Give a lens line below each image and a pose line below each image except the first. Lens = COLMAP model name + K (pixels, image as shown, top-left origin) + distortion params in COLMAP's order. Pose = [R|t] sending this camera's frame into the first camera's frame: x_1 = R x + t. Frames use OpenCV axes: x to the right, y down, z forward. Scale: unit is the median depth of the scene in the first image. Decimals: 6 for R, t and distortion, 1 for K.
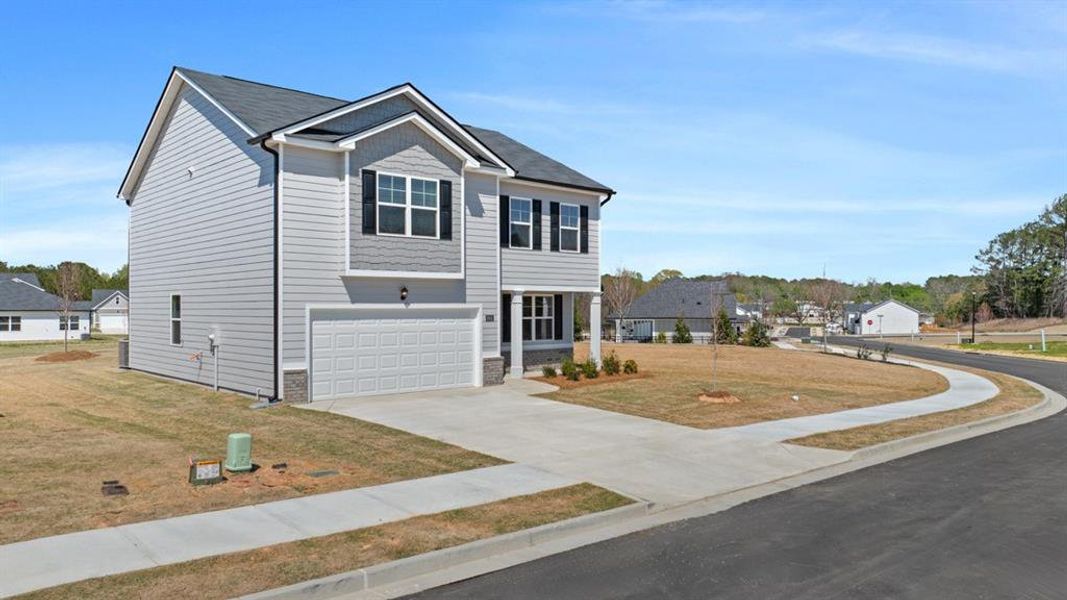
lens RADIAL K [[744.9, 0, 534.2], [0, 744.9, 308.4], [0, 0, 1]] dist [-0.007512, 0.001735]
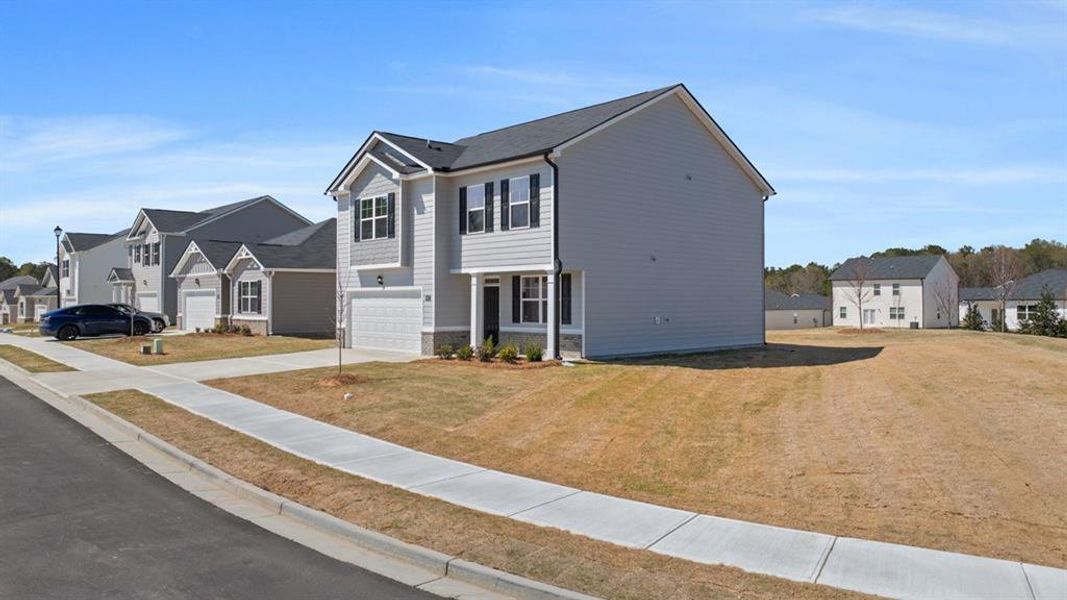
lens RADIAL K [[771.0, 0, 530.0], [0, 771.0, 299.7], [0, 0, 1]] dist [0.000004, 0.000174]
pose [[0.001470, -0.002600, -0.999996, 1.238646], [-0.005073, 0.999984, -0.002607, 0.019172], [0.999986, 0.005076, 0.001457, 1.238180]]
